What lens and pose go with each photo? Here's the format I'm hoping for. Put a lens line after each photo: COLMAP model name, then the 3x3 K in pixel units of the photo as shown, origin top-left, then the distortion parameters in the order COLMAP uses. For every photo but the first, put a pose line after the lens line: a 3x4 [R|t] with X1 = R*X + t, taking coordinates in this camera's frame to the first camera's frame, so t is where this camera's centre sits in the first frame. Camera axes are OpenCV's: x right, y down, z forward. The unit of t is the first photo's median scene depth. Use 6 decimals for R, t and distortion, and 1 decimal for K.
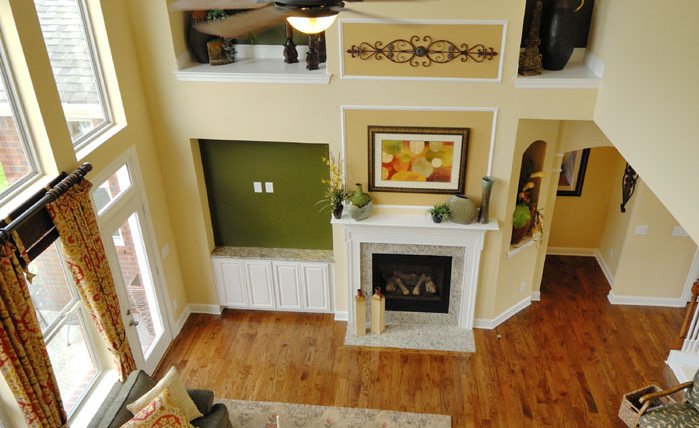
lens RADIAL K [[555.8, 0, 373.6], [0, 555.8, 212.7], [0, 0, 1]] dist [0.045399, -0.071886]
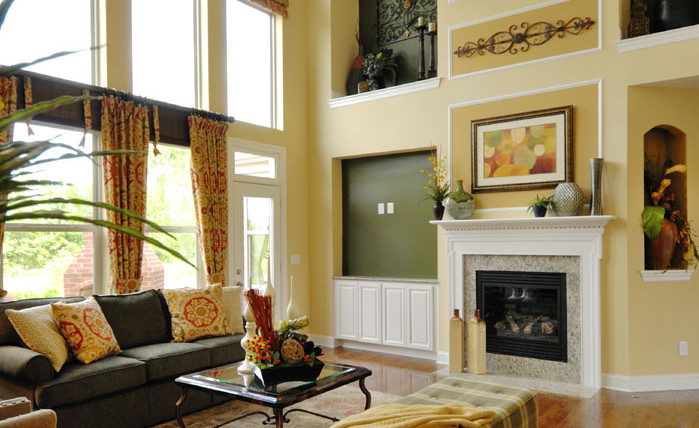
lens RADIAL K [[549.7, 0, 349.5], [0, 549.7, 246.7], [0, 0, 1]] dist [-0.002375, -0.004441]
pose [[0.847293, 0.011482, -0.531001, 0.335929], [-0.259530, 0.881231, -0.395064, 0.501846], [0.463399, 0.472546, 0.749641, 0.236119]]
